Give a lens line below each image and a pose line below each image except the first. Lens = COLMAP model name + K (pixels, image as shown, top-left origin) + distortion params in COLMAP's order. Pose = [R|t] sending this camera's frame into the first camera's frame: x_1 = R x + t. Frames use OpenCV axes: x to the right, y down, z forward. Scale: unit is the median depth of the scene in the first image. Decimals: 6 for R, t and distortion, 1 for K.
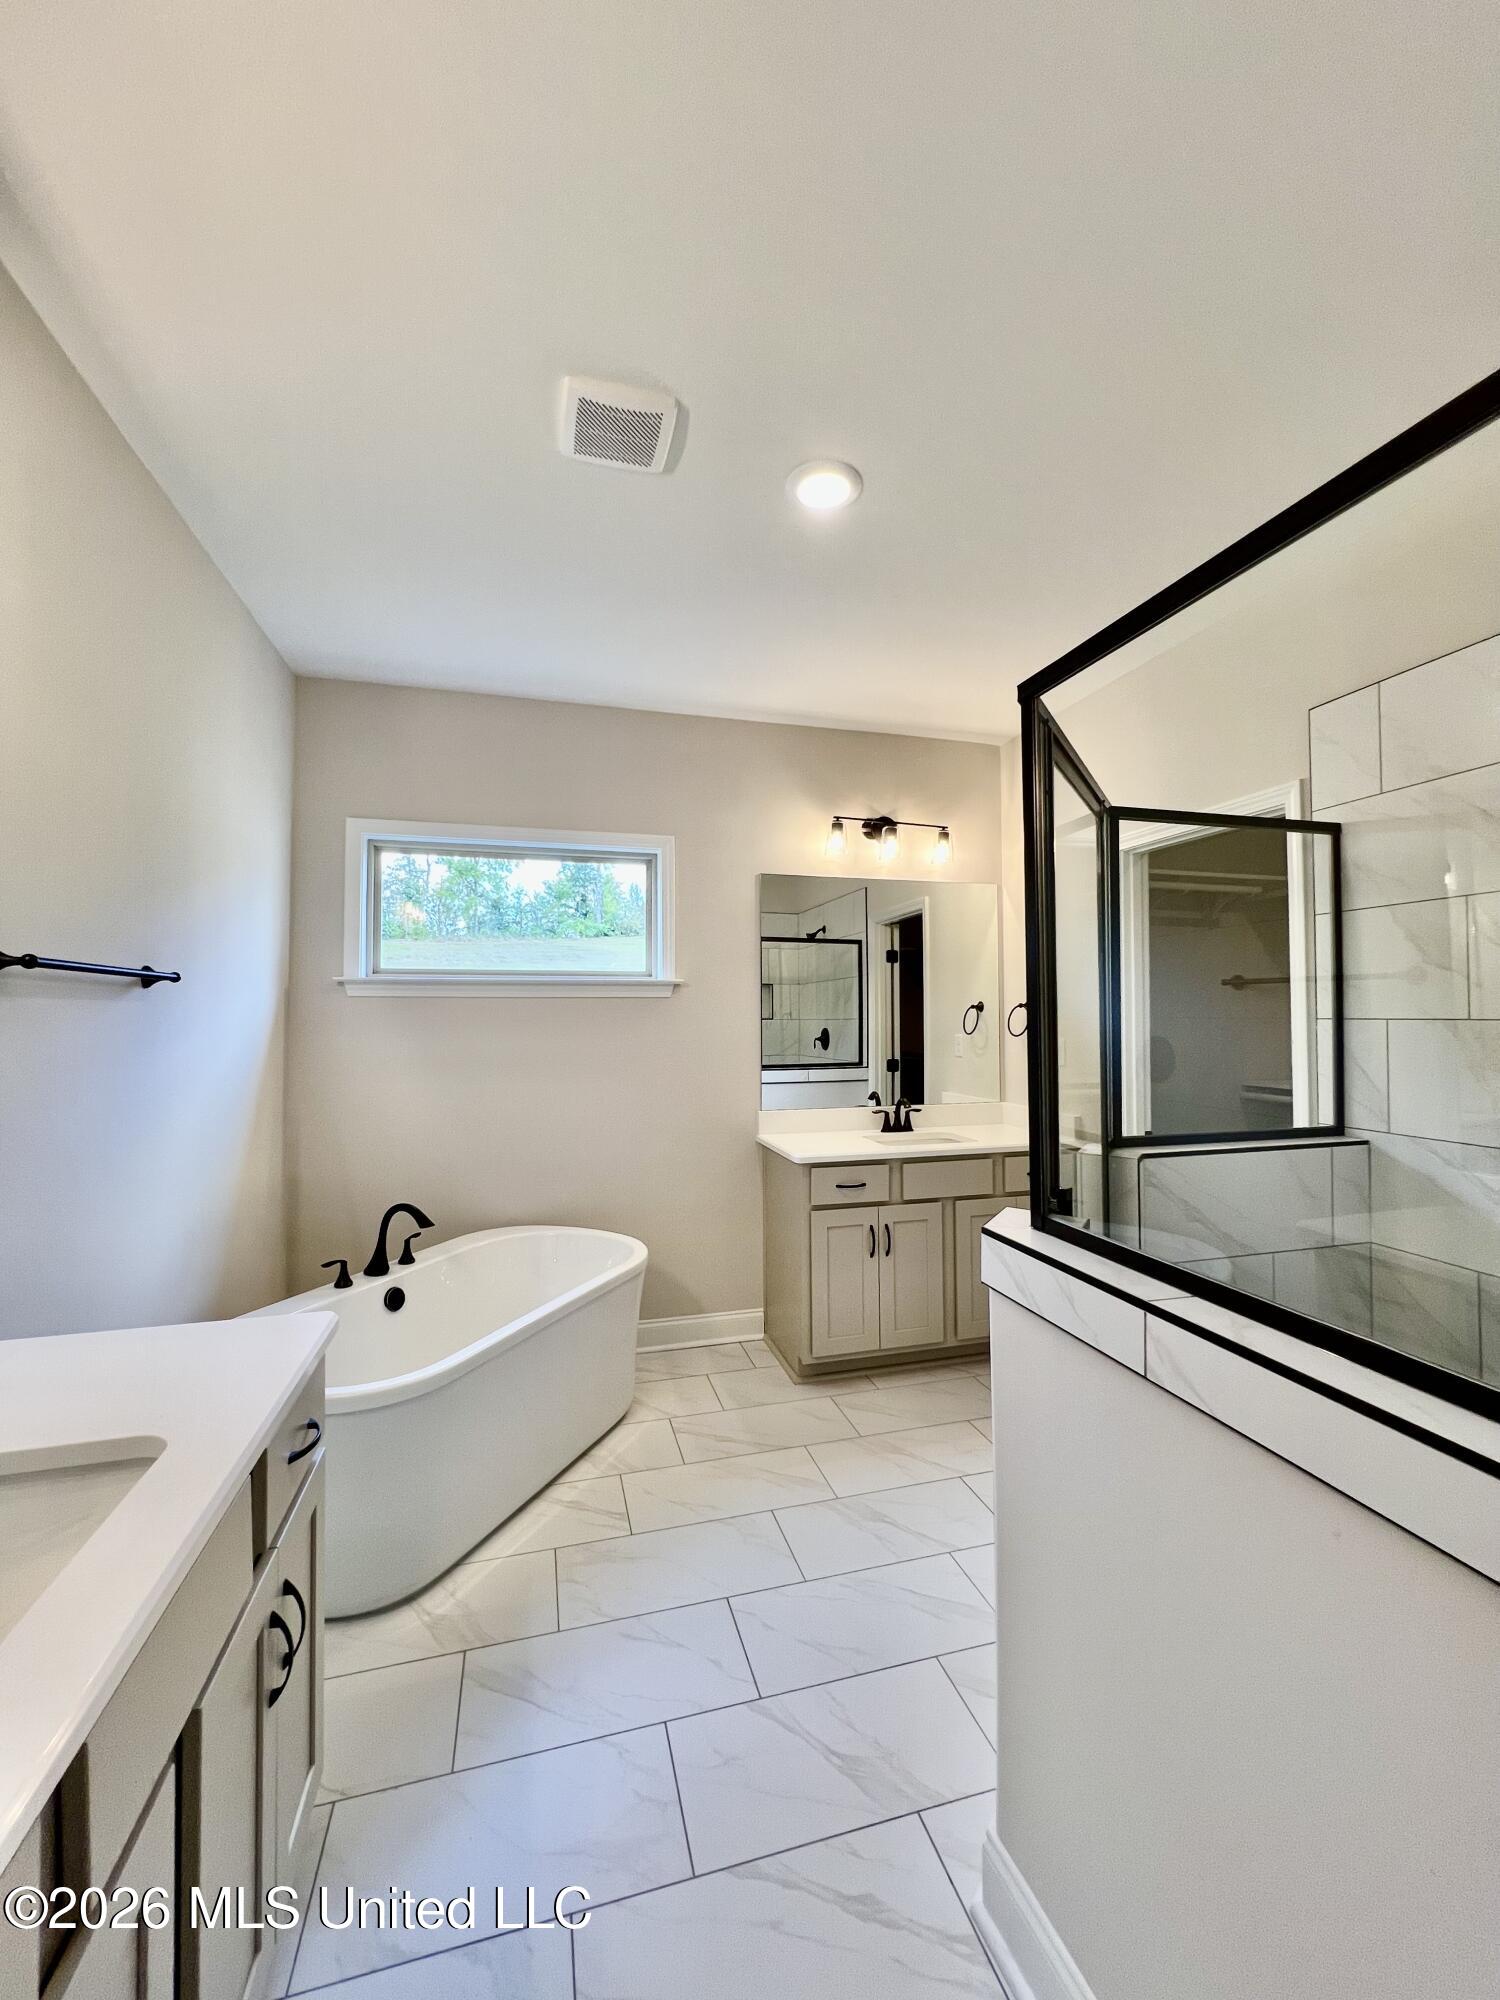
lens RADIAL K [[802.2, 0, 753.4], [0, 802.2, 993.6], [0, 0, 1]] dist [-0.001788, 0.000756]
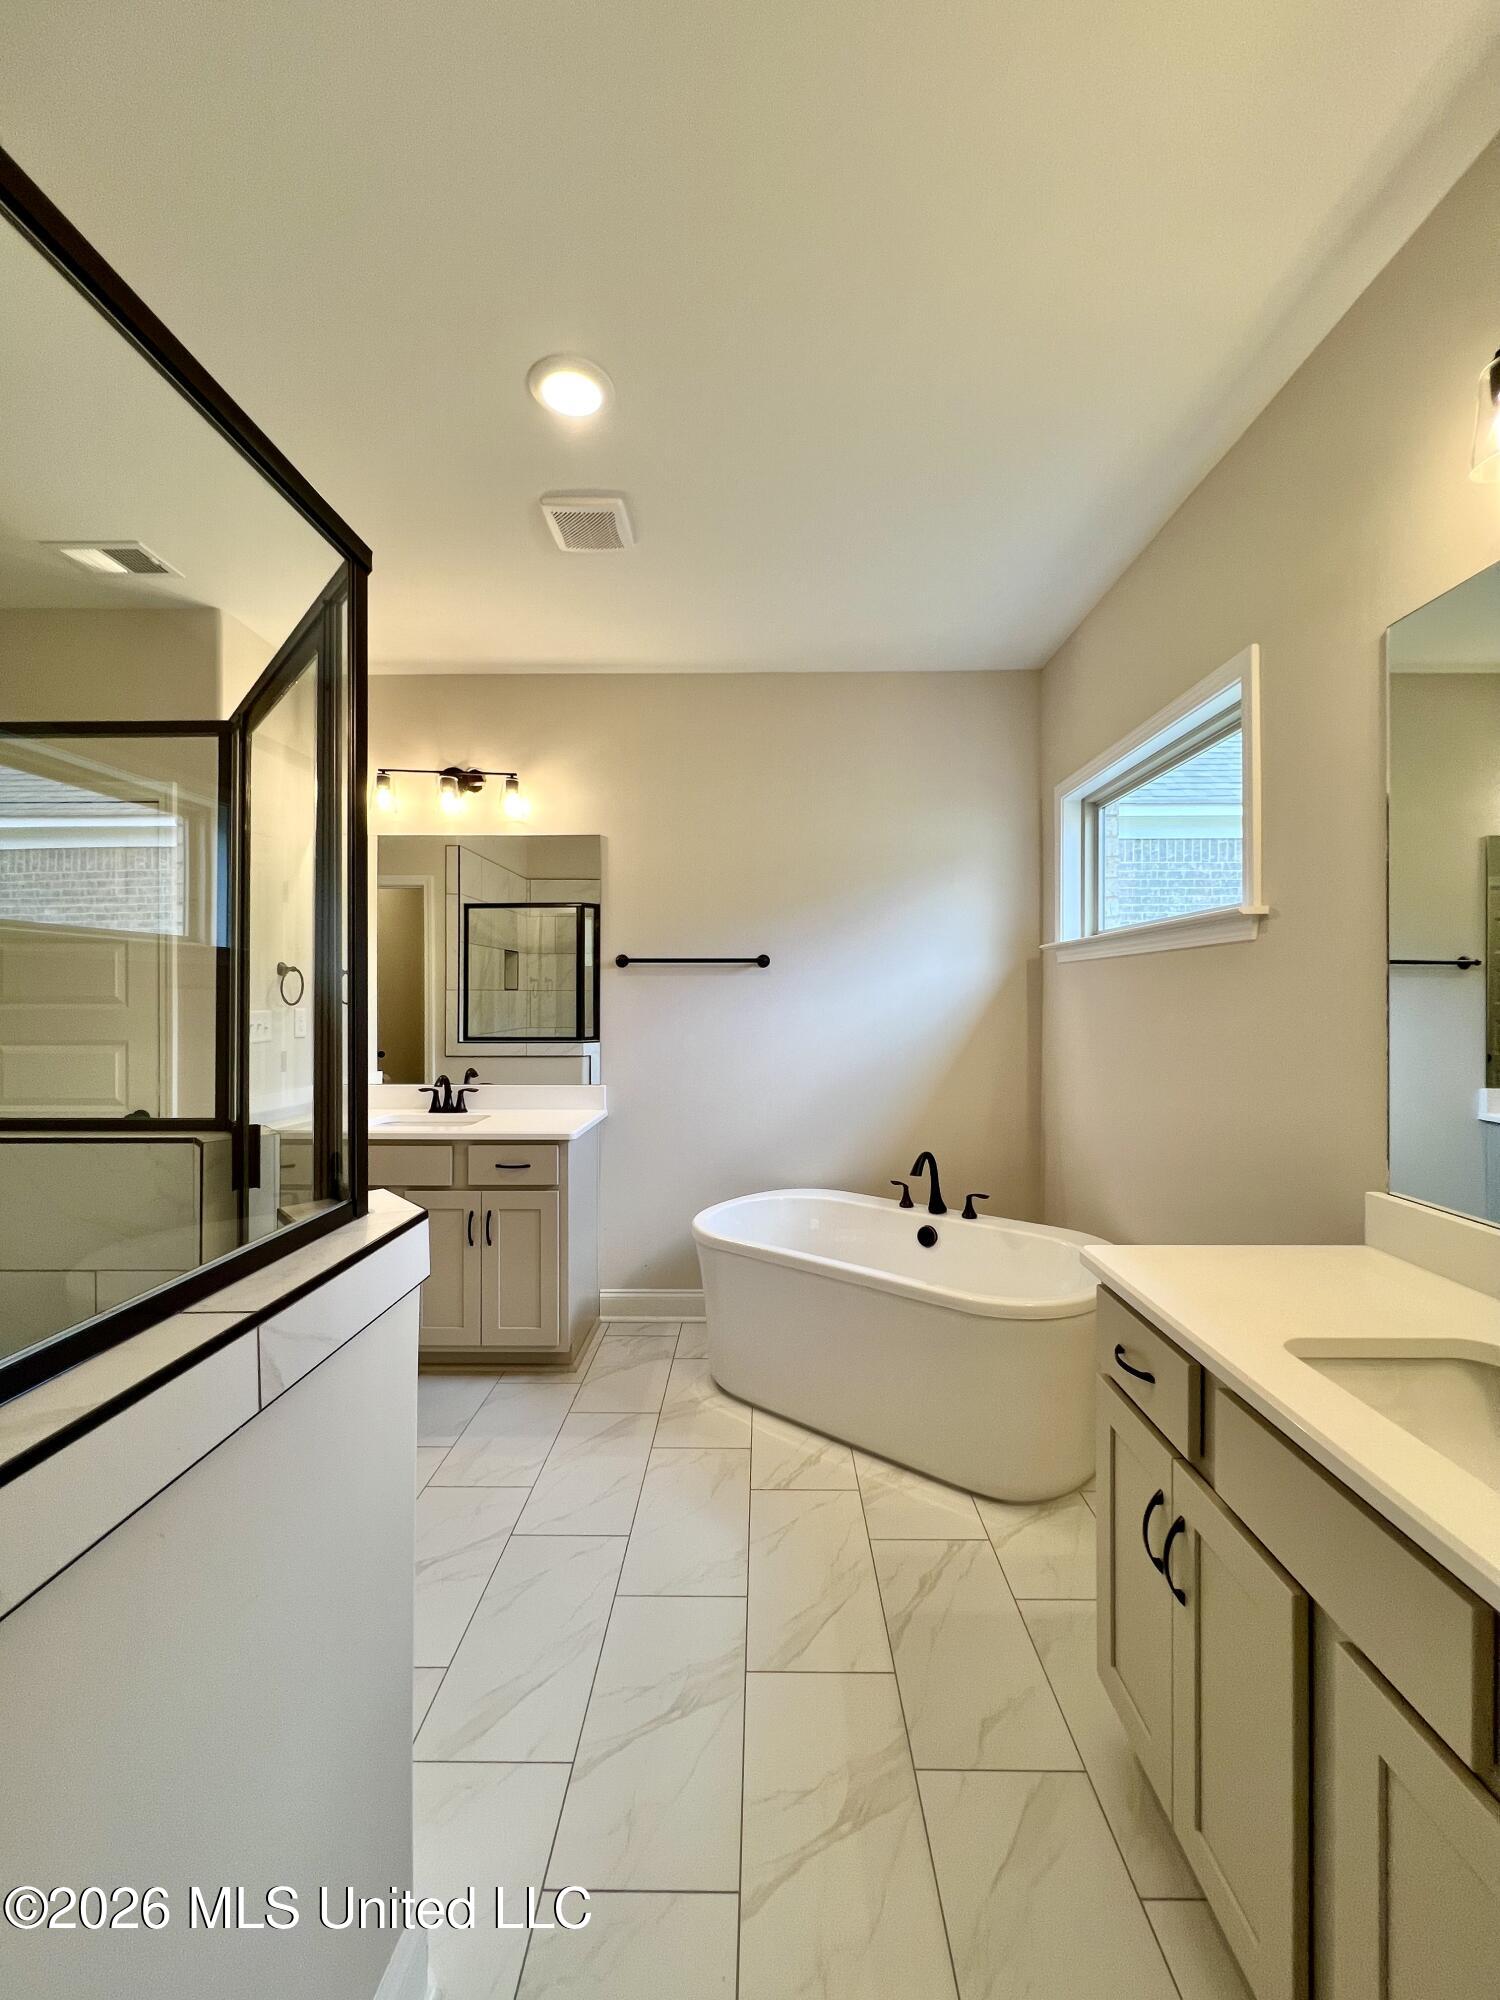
lens RADIAL K [[807.5, 0, 747.5], [0, 807.5, 989.4], [0, 0, 1]] dist [0.000858, 0.000234]
pose [[-0.284681, 0.002027, -0.958620, 0.925815], [0.034684, 0.999365, -0.008187, 0.054658], [0.957995, -0.035579, -0.284570, 1.463345]]
